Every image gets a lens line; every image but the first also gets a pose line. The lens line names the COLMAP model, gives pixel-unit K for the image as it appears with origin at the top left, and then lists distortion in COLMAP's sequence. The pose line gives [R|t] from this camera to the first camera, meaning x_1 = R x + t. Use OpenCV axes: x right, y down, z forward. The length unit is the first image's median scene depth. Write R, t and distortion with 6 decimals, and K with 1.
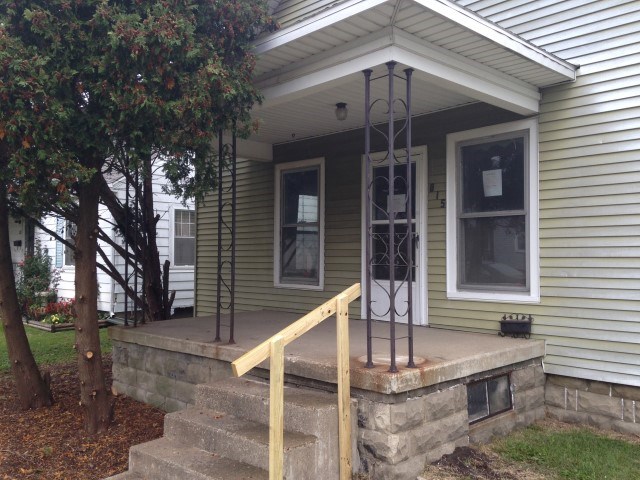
lens RADIAL K [[591.8, 0, 316.8], [0, 591.8, 234.1], [0, 0, 1]] dist [0.097915, 0.000000]
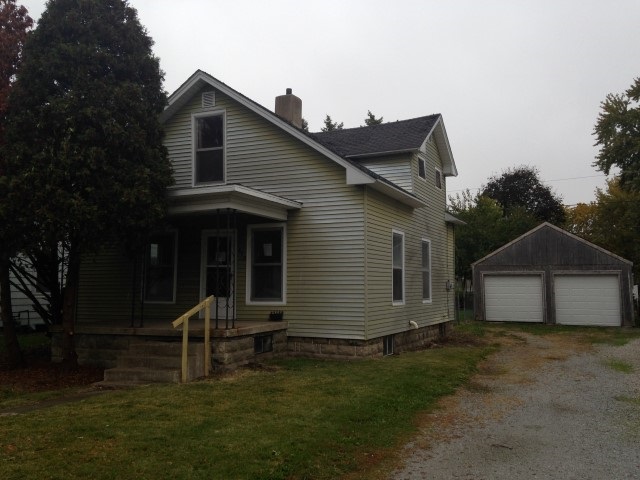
lens RADIAL K [[591.8, 0, 318.5], [0, 591.8, 240.3], [0, 0, 1]] dist [0.097915, 0.000000]
pose [[0.937207, 0.028305, 0.347622, -0.301836], [-0.015426, 0.999090, -0.039760, -0.041913], [-0.348431, 0.031901, 0.936791, -1.158265]]
